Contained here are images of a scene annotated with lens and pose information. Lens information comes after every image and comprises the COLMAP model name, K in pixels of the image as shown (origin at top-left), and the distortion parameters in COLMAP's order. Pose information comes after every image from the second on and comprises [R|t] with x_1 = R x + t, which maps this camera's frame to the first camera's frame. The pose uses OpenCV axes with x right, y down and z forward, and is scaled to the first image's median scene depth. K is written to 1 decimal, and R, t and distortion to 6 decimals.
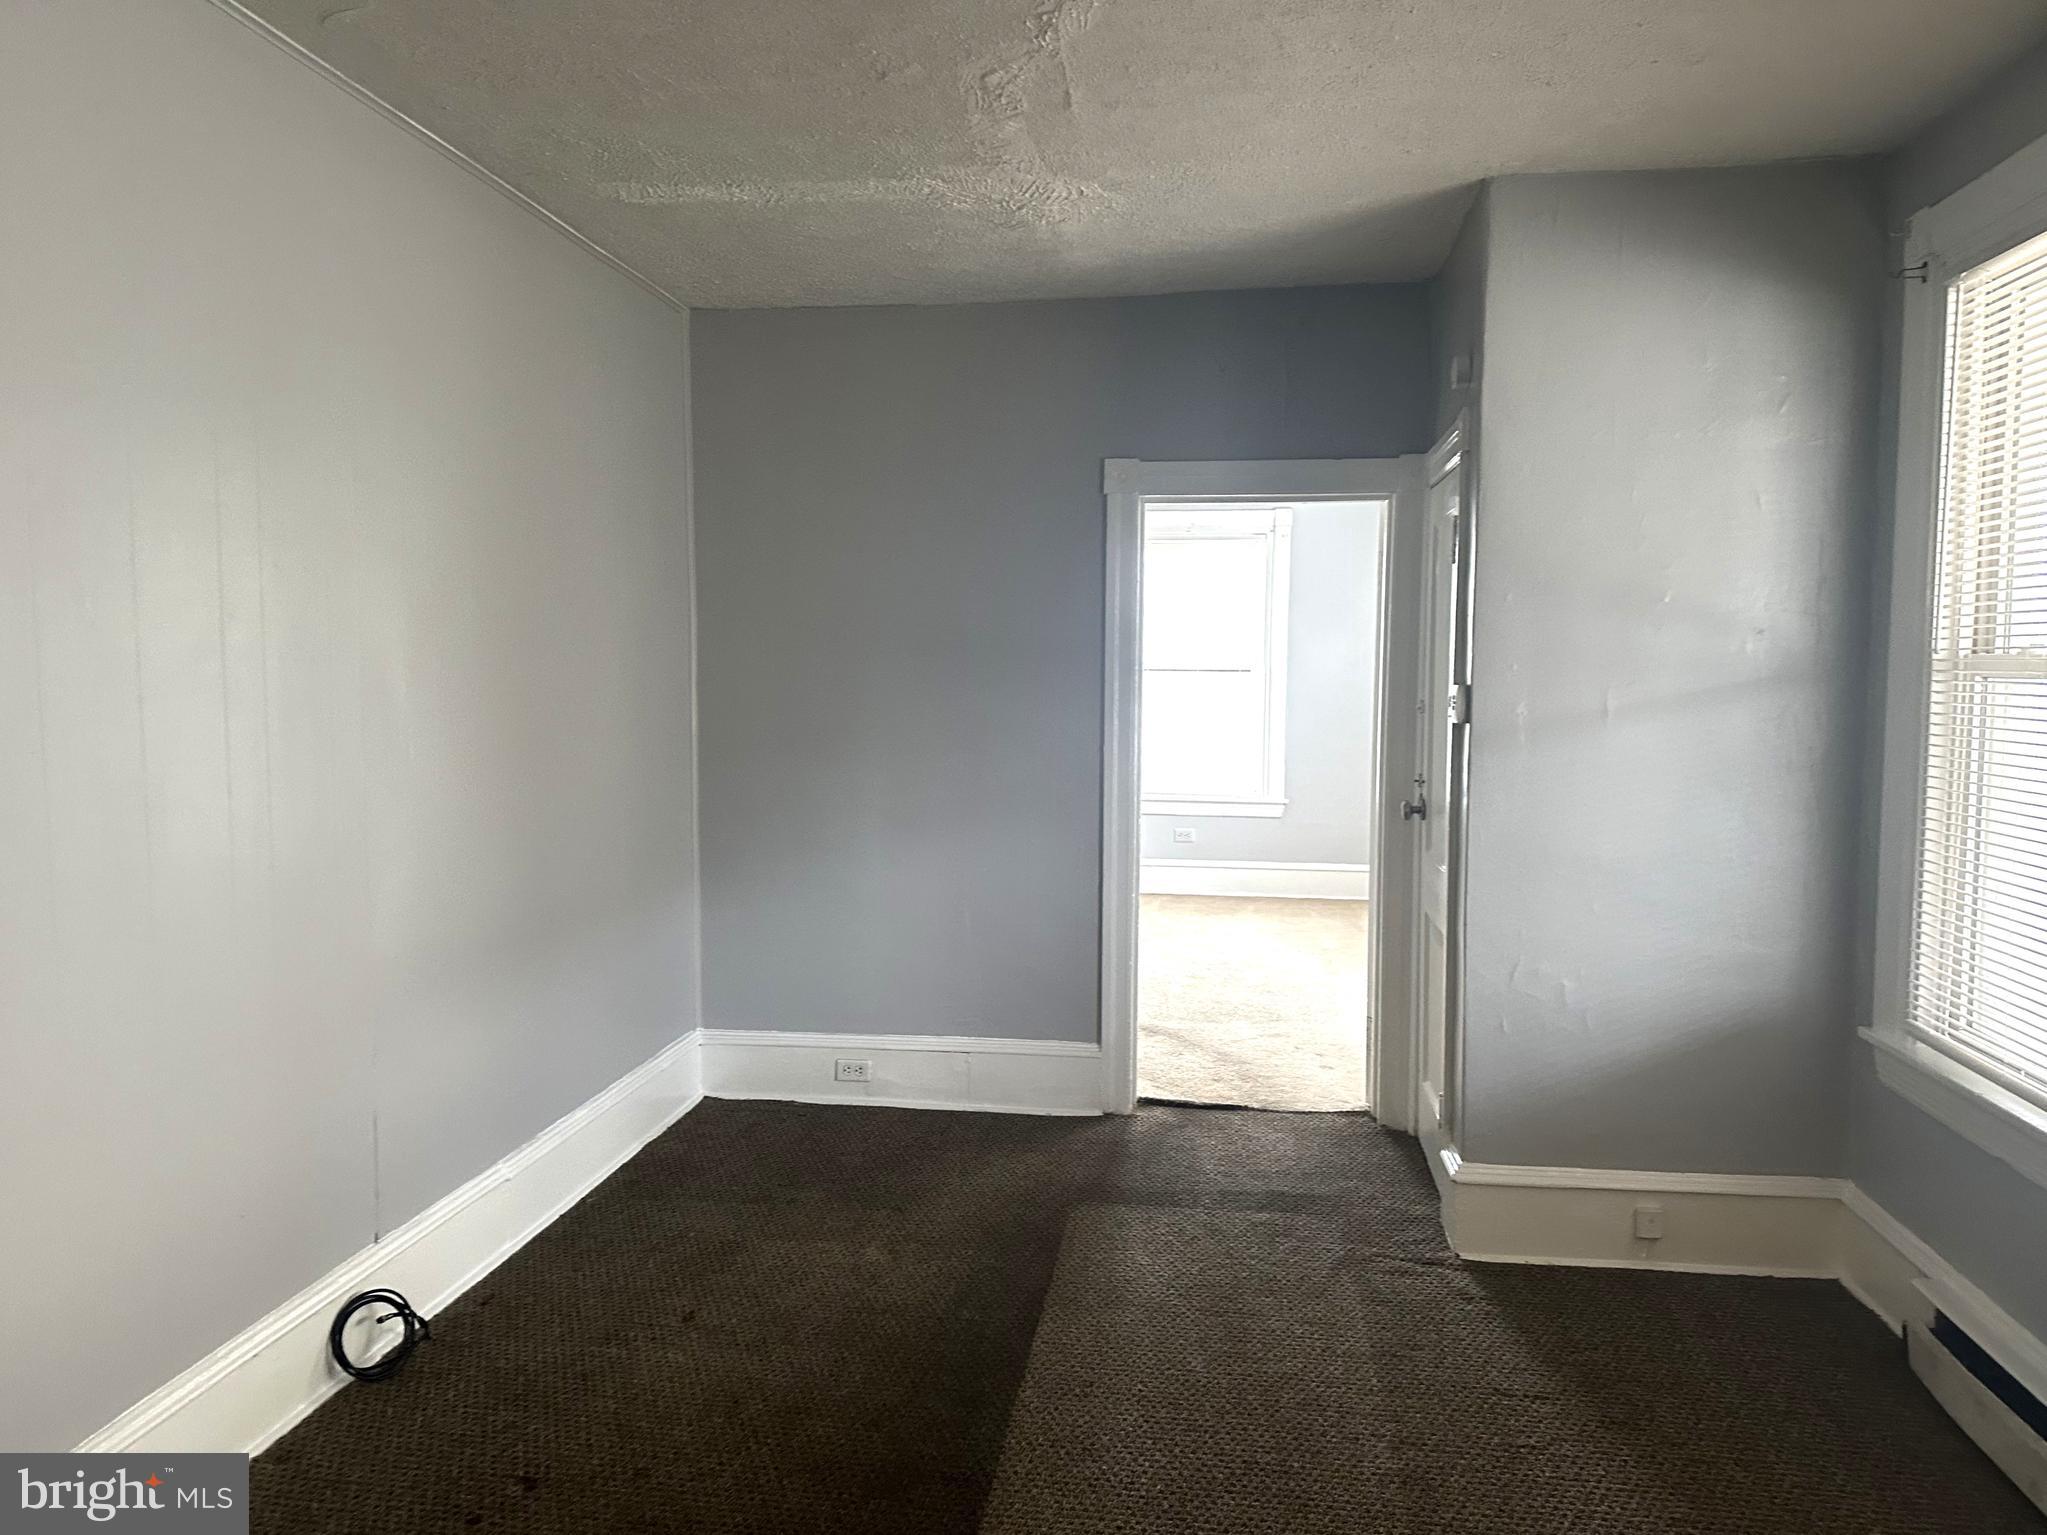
lens RADIAL K [[1437.1, 0, 1023.5], [0, 1437.1, 767.5], [0, 0, 1]] dist [0.001666, 0.000393]
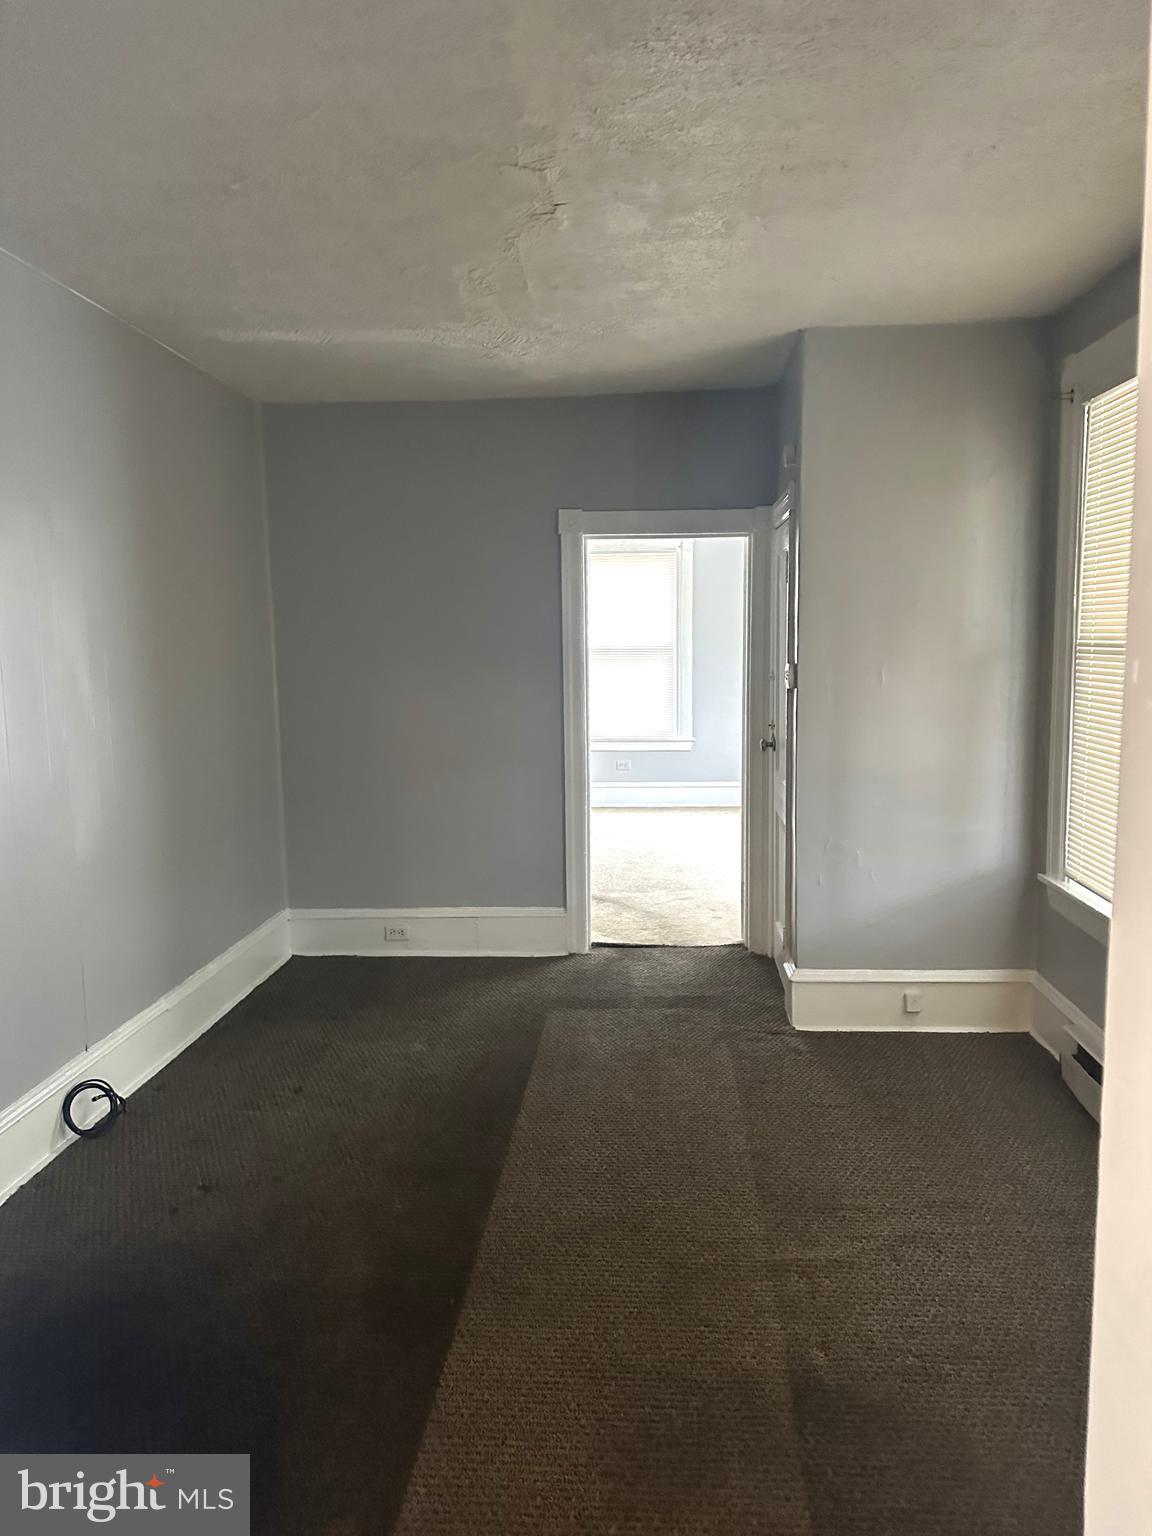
lens RADIAL K [[1085.3, 0, 576.0], [0, 1085.3, 768.0], [0, 0, 1]] dist [0.033121, -0.000470]
pose [[0.997713, -0.027767, 0.061625, -0.000918], [0.024775, 0.998502, 0.048793, -0.007667], [-0.062888, -0.047155, 0.996906, -0.147673]]
